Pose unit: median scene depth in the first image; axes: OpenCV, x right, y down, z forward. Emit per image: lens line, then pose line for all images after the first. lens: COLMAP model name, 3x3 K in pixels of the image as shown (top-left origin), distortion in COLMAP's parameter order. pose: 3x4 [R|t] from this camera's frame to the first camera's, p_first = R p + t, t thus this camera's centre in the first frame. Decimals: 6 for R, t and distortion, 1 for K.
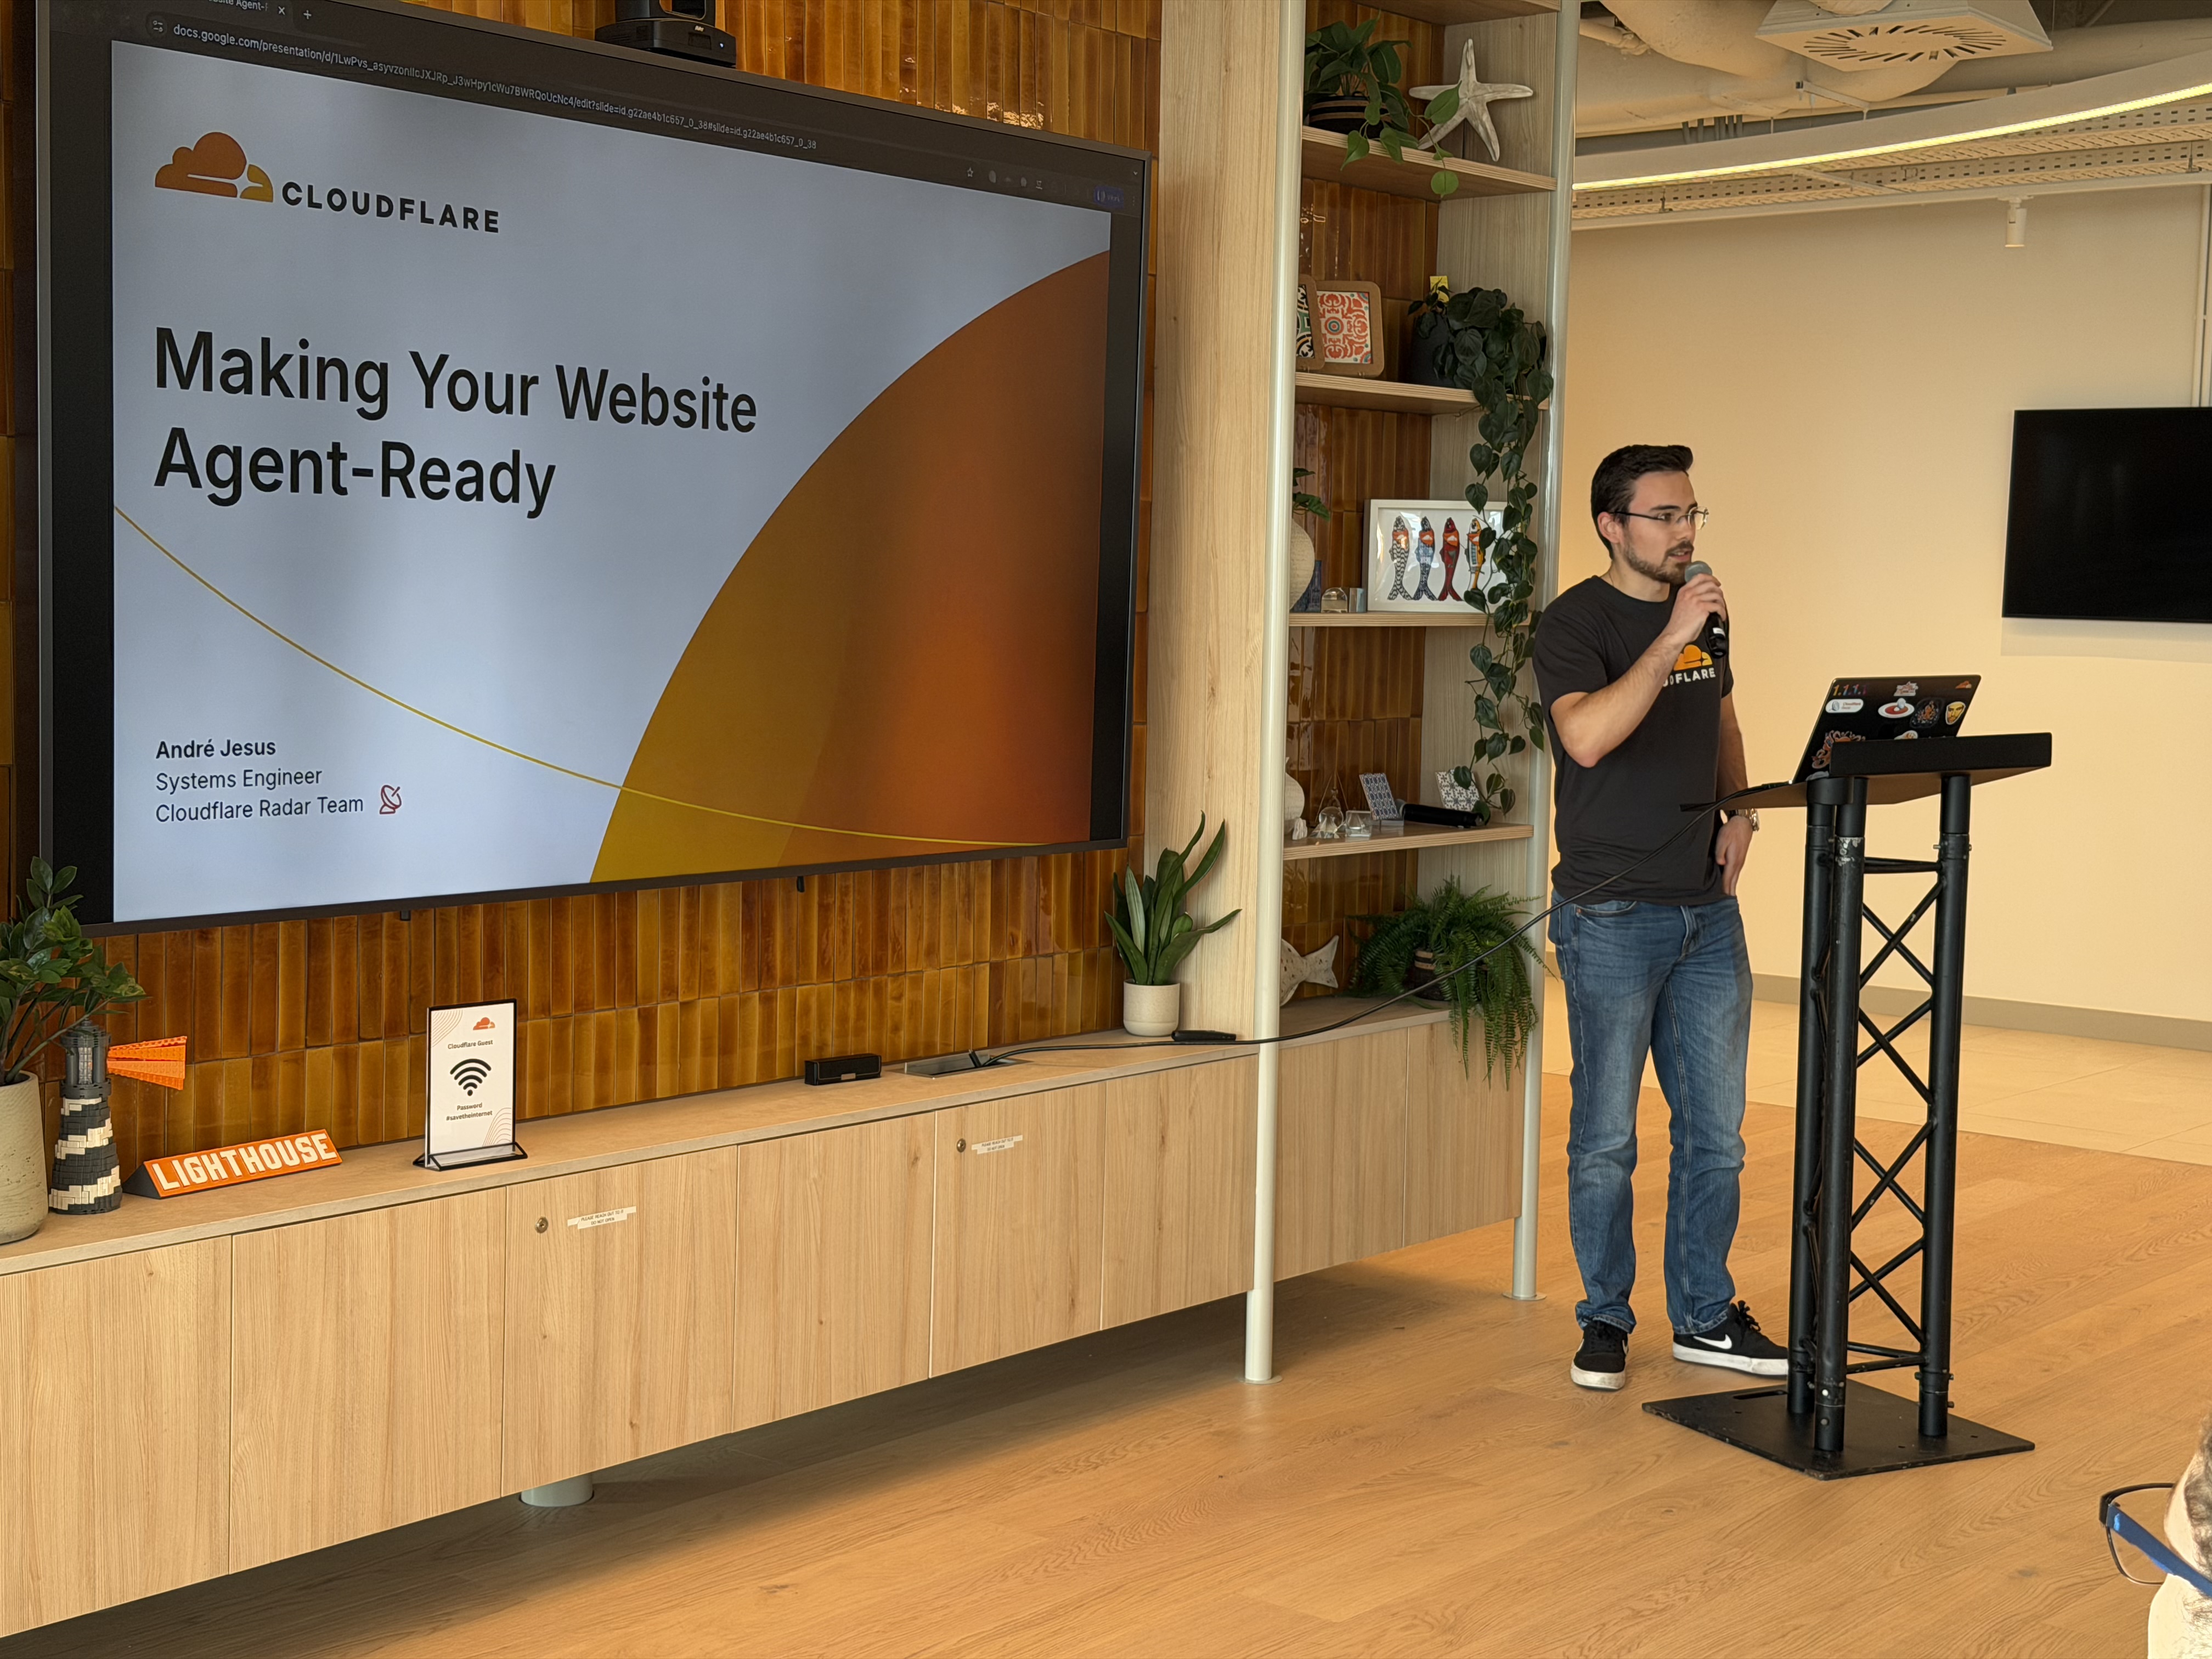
lens RADIAL K [[3097.8, 0, 1106.0], [0, 3097.8, 829.5], [0, 0, 1]] dist [0.171601, -0.369610]
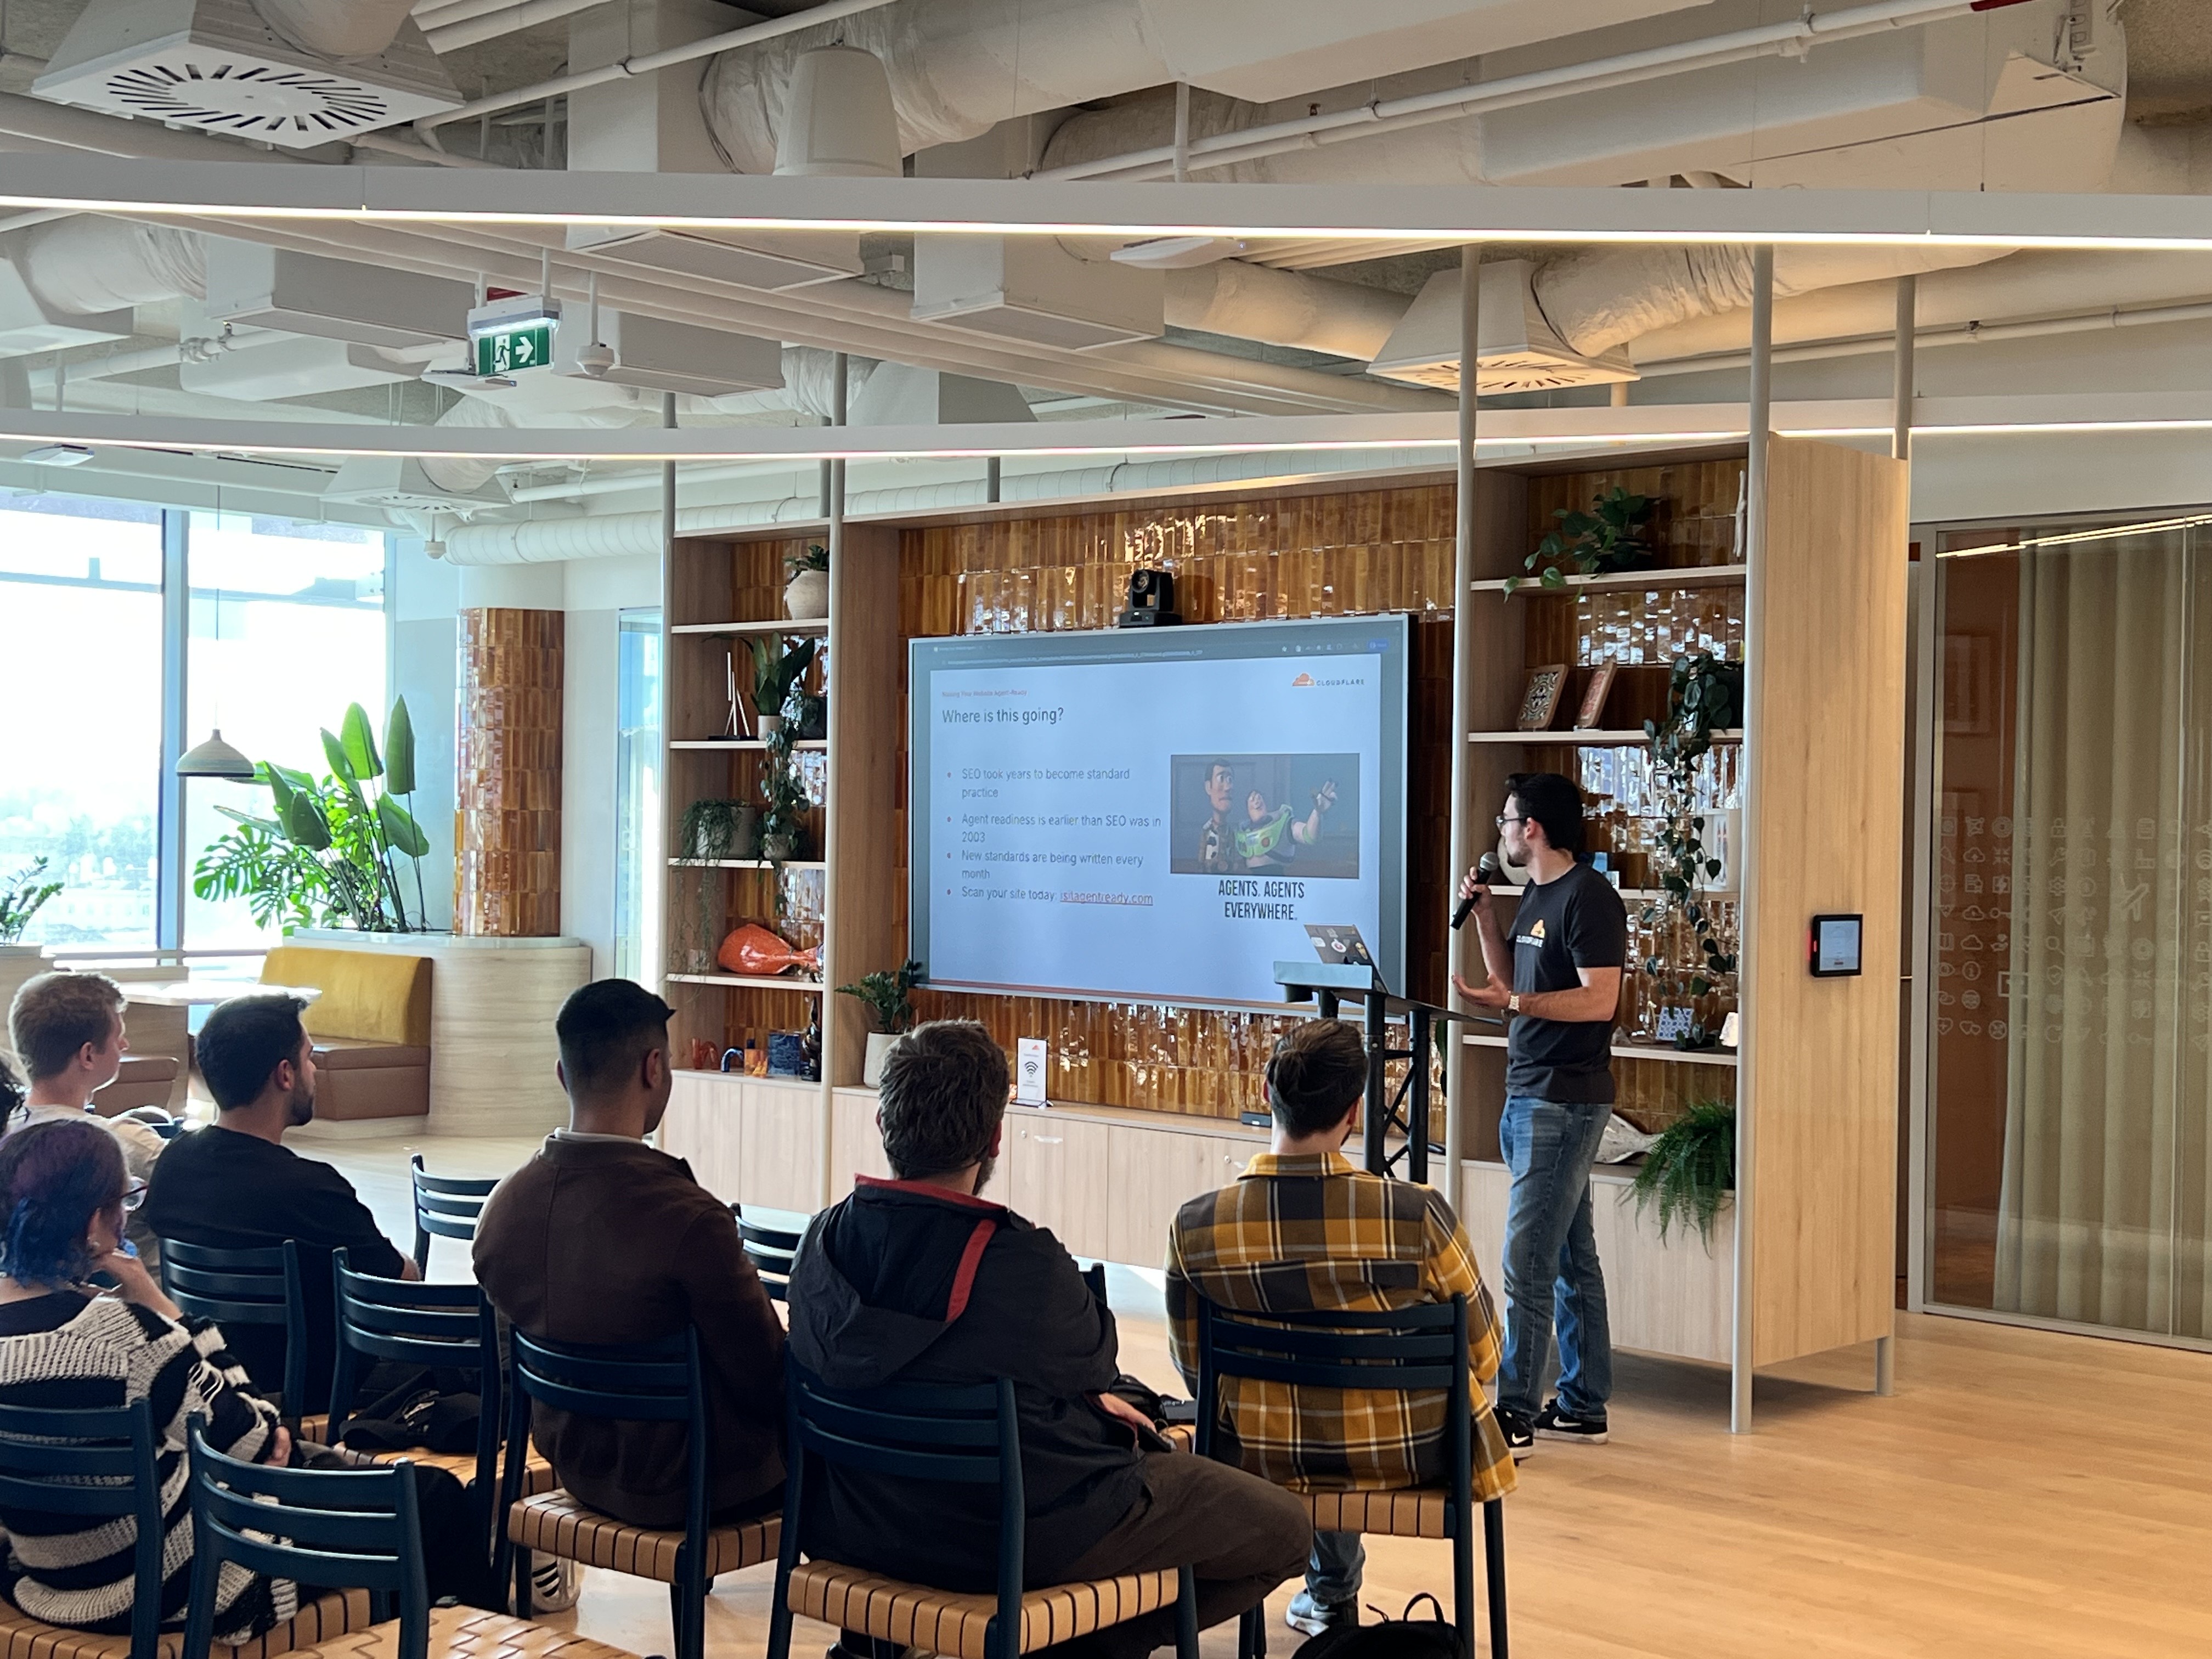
lens RADIAL K [[2815.9, 0, 1104.7], [0, 2815.9, 862.6], [0, 0, 1]] dist [0.220208, -0.796896]
pose [[-0.049469, -0.013880, -0.998679, 1.557891], [-0.102208, 0.994724, -0.008762, -0.051413], [0.993532, 0.101640, -0.050627, 0.923377]]
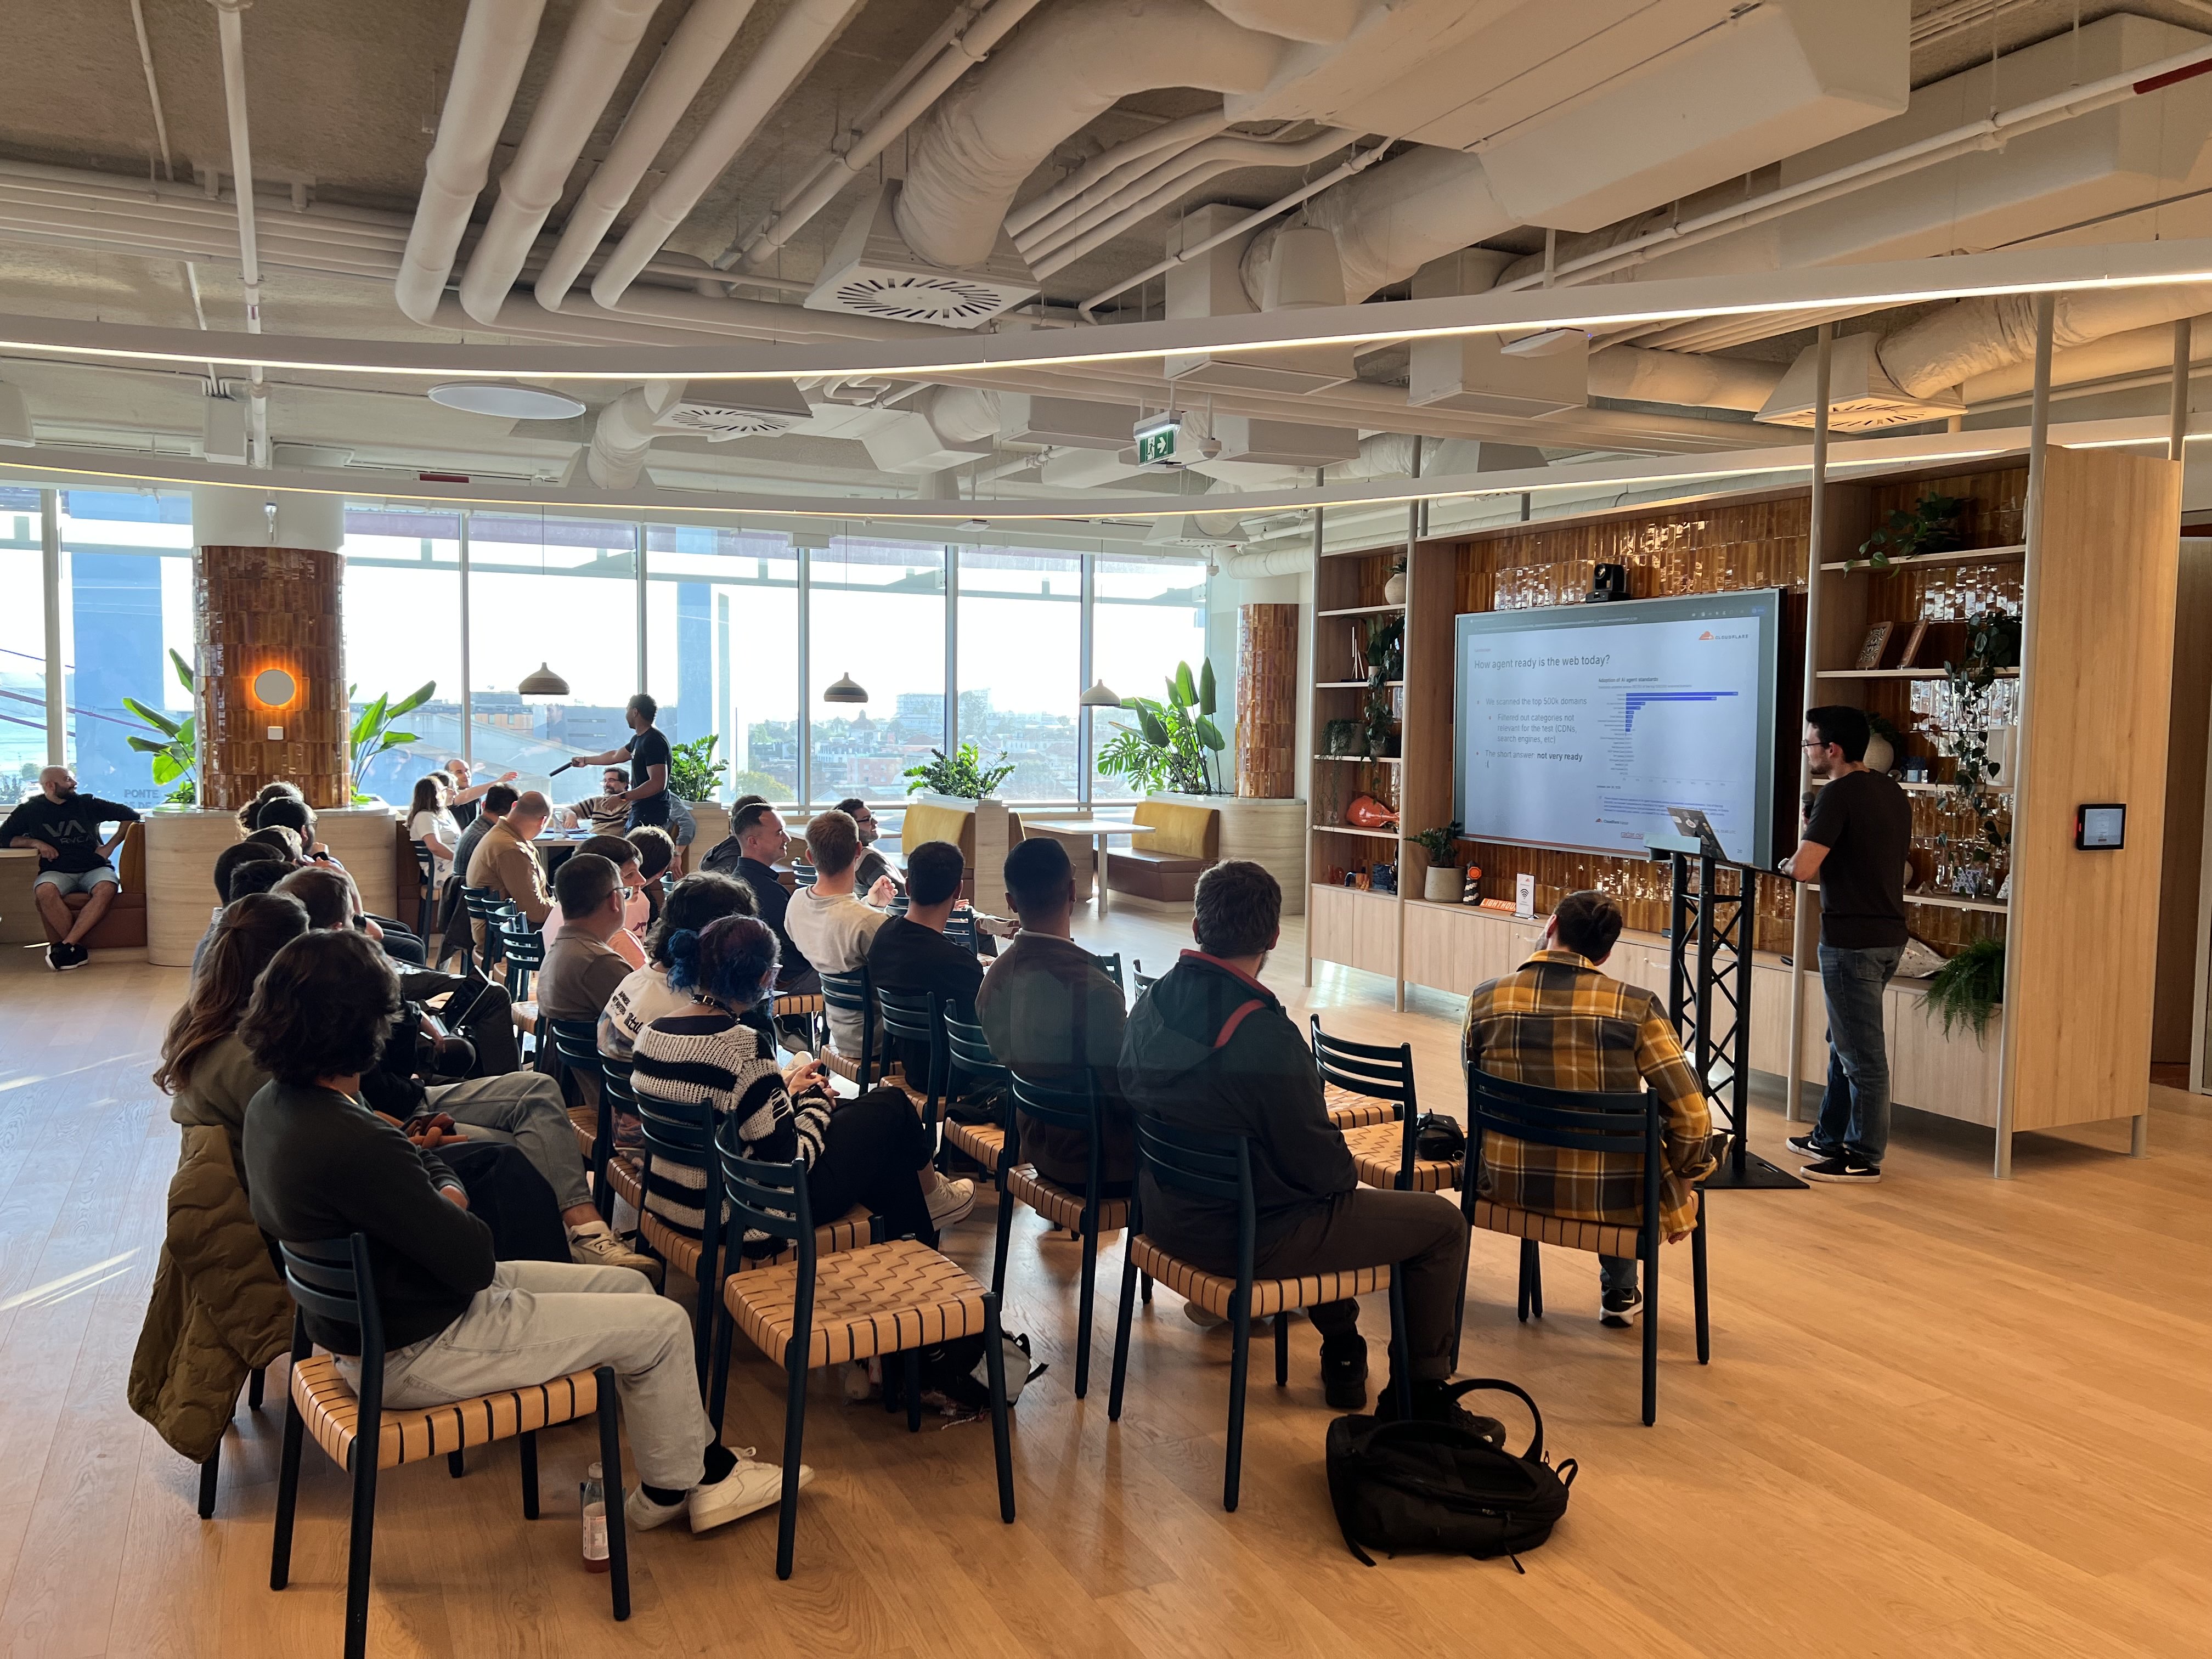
lens RADIAL K [[1638.4, 0, 1106.0], [0, 1638.4, 829.5], [0, 0, 1]] dist [0.065135, -0.084276]
pose [[-0.408998, 0.030598, -0.912022, 1.408587], [-0.101585, 0.991699, 0.078827, -0.078404], [0.906863, 0.124888, -0.402495, 1.062605]]
